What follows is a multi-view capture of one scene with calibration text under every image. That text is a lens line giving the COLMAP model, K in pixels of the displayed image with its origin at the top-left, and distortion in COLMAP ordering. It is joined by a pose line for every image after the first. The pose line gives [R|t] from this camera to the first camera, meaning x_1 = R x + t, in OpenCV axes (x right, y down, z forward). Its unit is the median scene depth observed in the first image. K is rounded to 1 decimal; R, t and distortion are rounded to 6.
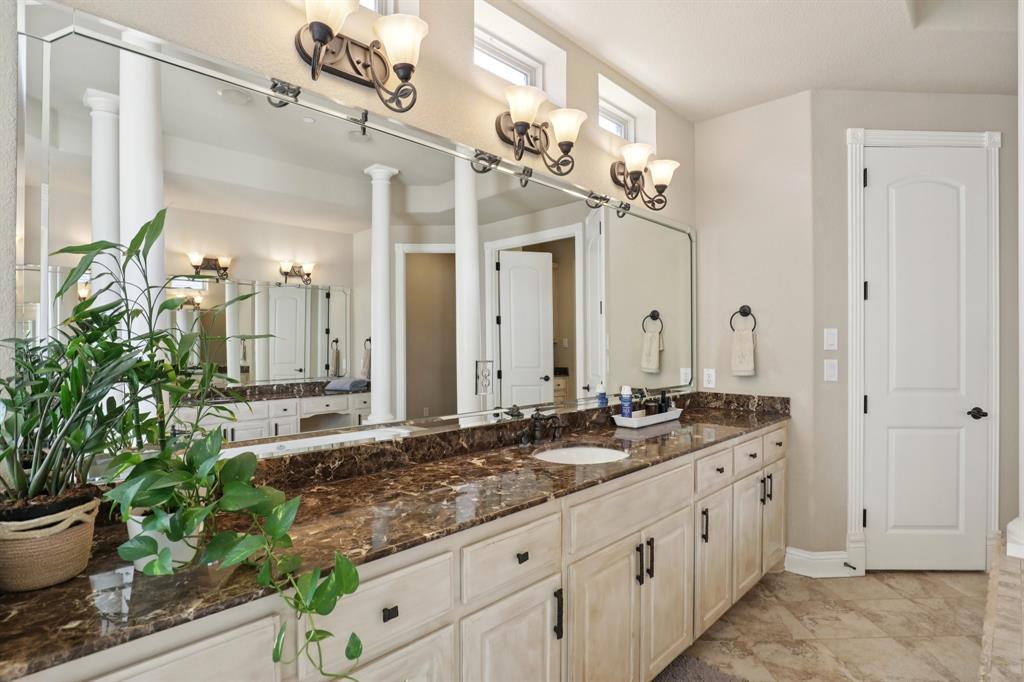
lens RADIAL K [[515.2, 0, 513.9], [0, 515.2, 341.7], [0, 0, 1]] dist [-0.015543, 0.001478]
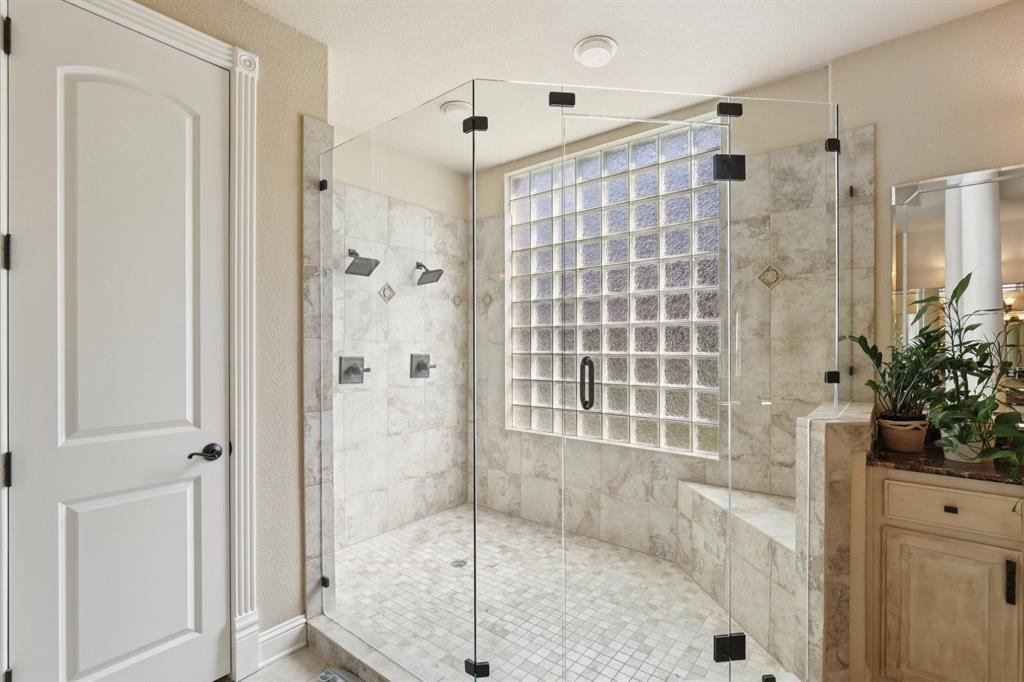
lens RADIAL K [[468.7, 0, 518.7], [0, 468.7, 345.9], [0, 0, 1]] dist [-0.002144, 0.000656]
pose [[0.124623, 0.006522, -0.992183, 0.877450], [-0.006328, 0.999963, 0.005778, -0.006834], [0.992184, 0.005558, 0.124660, -0.907475]]
